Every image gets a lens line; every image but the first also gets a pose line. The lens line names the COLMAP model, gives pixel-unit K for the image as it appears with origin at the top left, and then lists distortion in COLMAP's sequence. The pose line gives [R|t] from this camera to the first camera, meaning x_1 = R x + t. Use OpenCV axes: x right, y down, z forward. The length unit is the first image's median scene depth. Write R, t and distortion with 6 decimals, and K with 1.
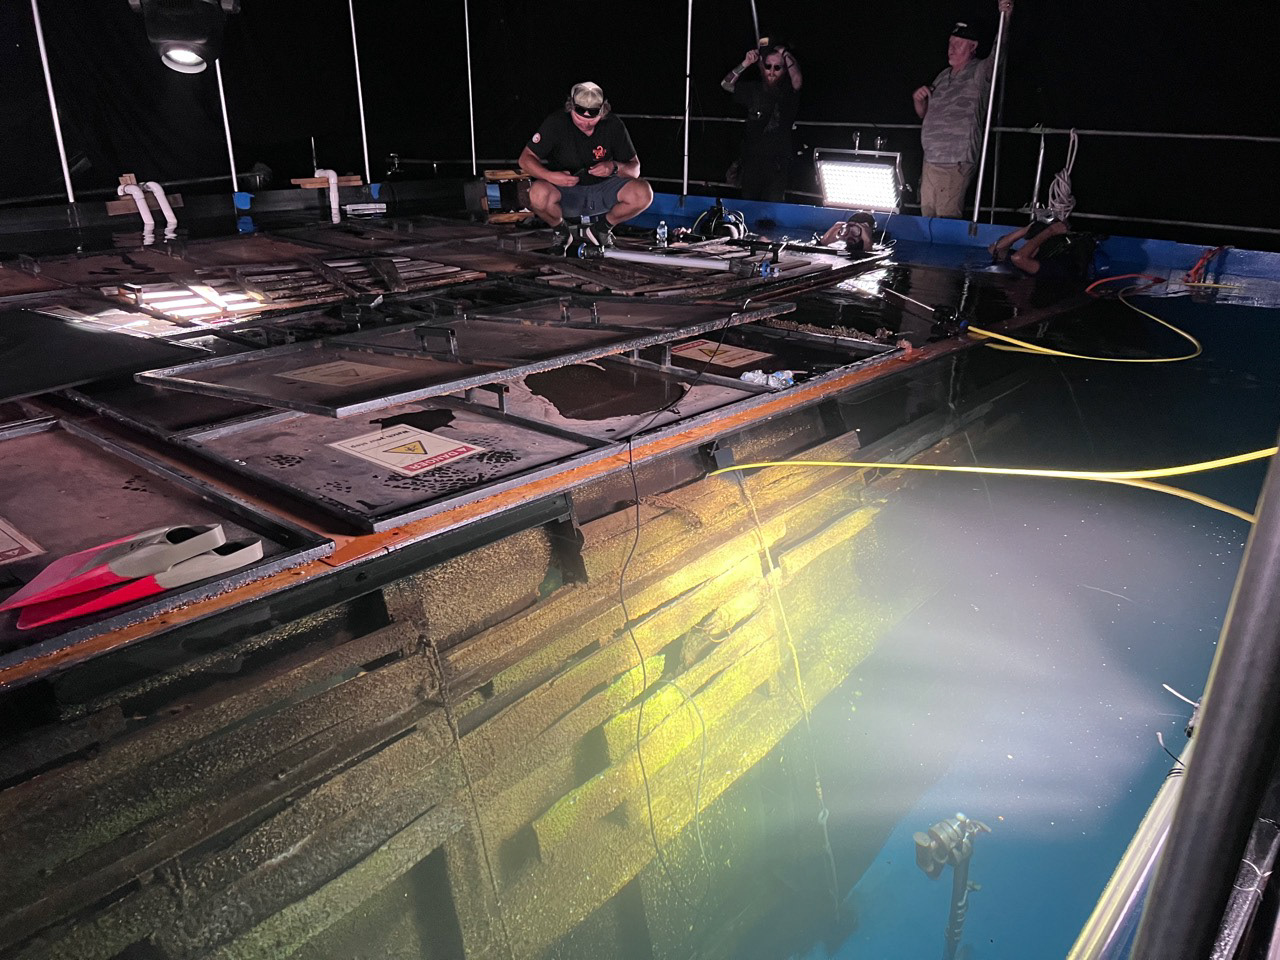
lens RADIAL K [[966.5, 0, 636.7], [0, 966.5, 464.4], [0, 0, 1]] dist [0.042200, -0.042370]
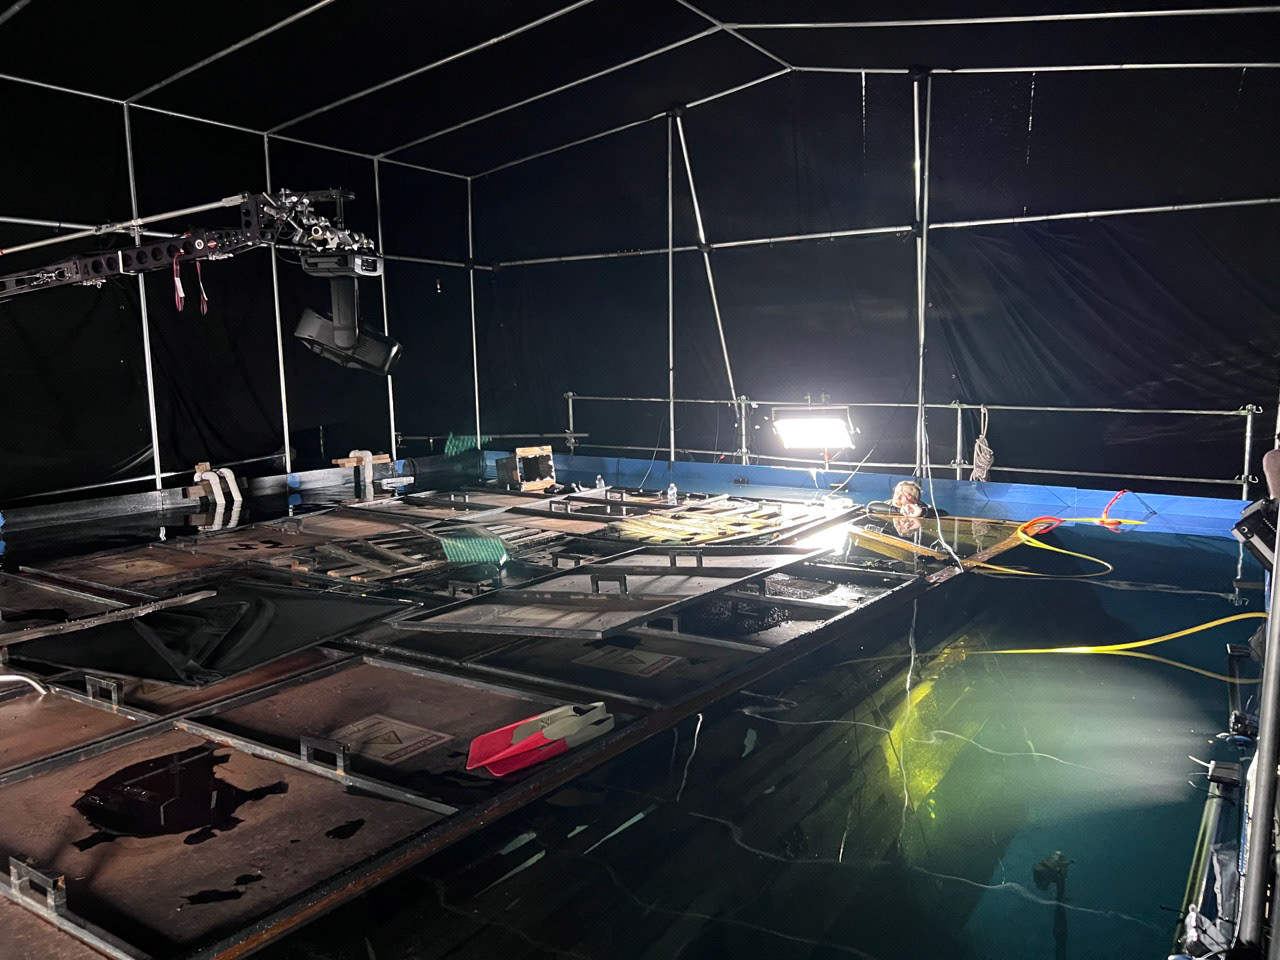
lens RADIAL K [[966.5, 0, 644.6], [0, 966.5, 477.4], [0, 0, 1]] dist [0.042200, -0.042370]
pose [[0.992413, -0.035758, 0.117631, -0.137331], [0.062624, 0.970372, -0.233359, 0.019851], [-0.105801, 0.238955, 0.965250, -0.156399]]
